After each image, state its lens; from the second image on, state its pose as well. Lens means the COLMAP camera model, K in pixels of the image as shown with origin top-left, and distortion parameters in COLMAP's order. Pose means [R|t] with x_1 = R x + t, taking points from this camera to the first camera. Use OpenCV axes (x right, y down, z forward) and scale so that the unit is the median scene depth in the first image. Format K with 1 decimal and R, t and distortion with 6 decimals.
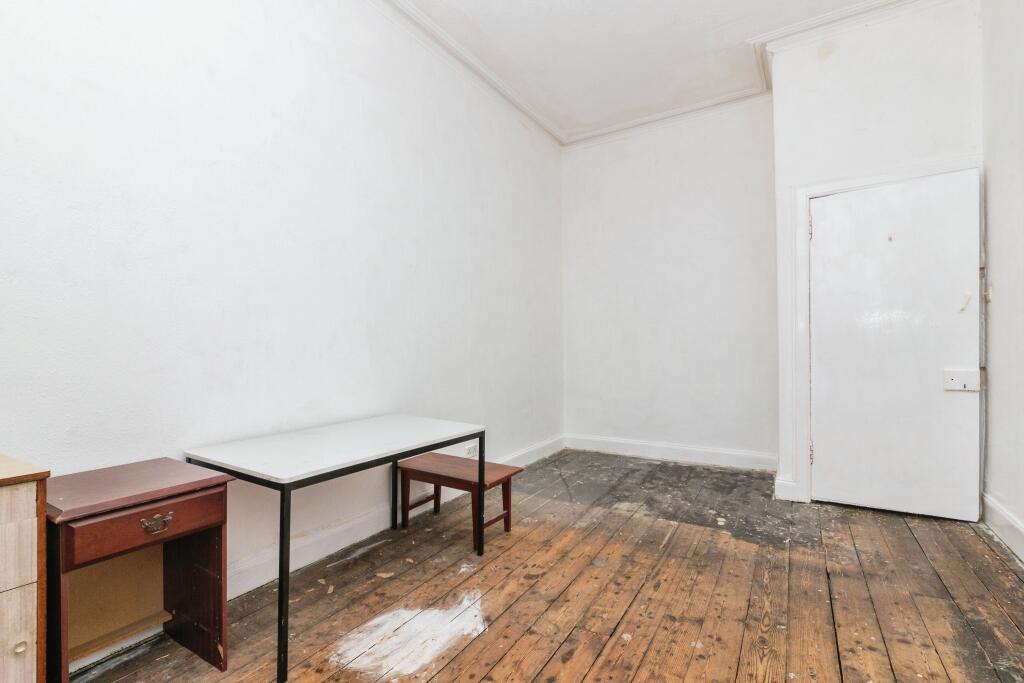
lens RADIAL K [[469.7, 0, 516.6], [0, 469.7, 345.7], [0, 0, 1]] dist [0.001952, 0.000177]
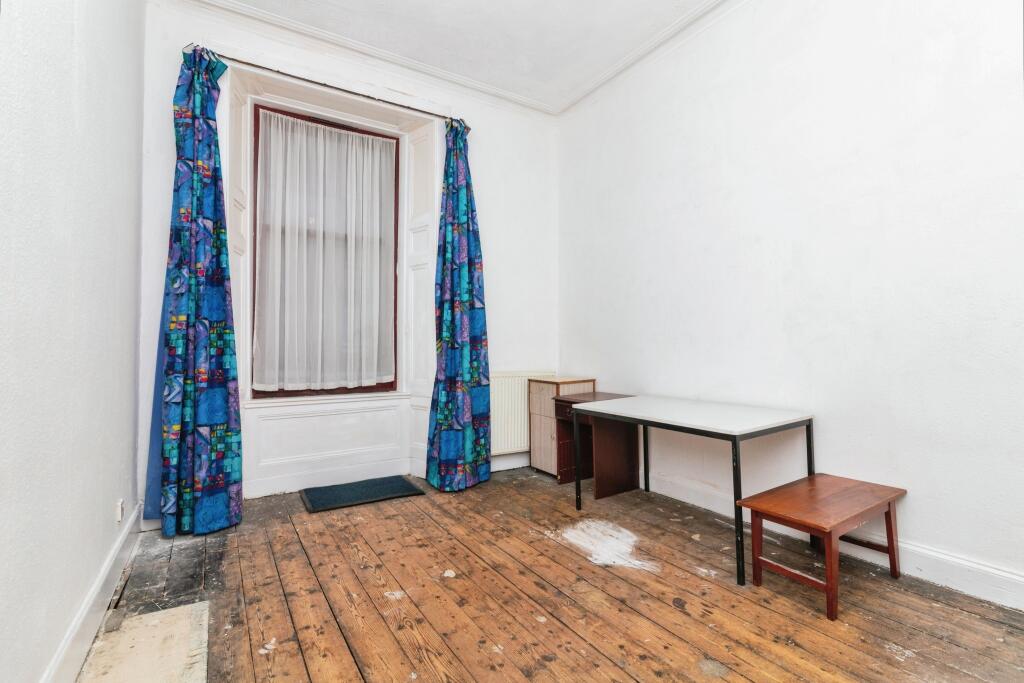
lens RADIAL K [[469.7, 0, 515.7], [0, 469.7, 338.6], [0, 0, 1]] dist [0.001952, 0.000177]
pose [[-0.440017, -0.000131, -0.897989, 1.025595], [0.015117, 0.999857, -0.007553, 0.009683], [0.897862, -0.016898, -0.439953, 1.222648]]
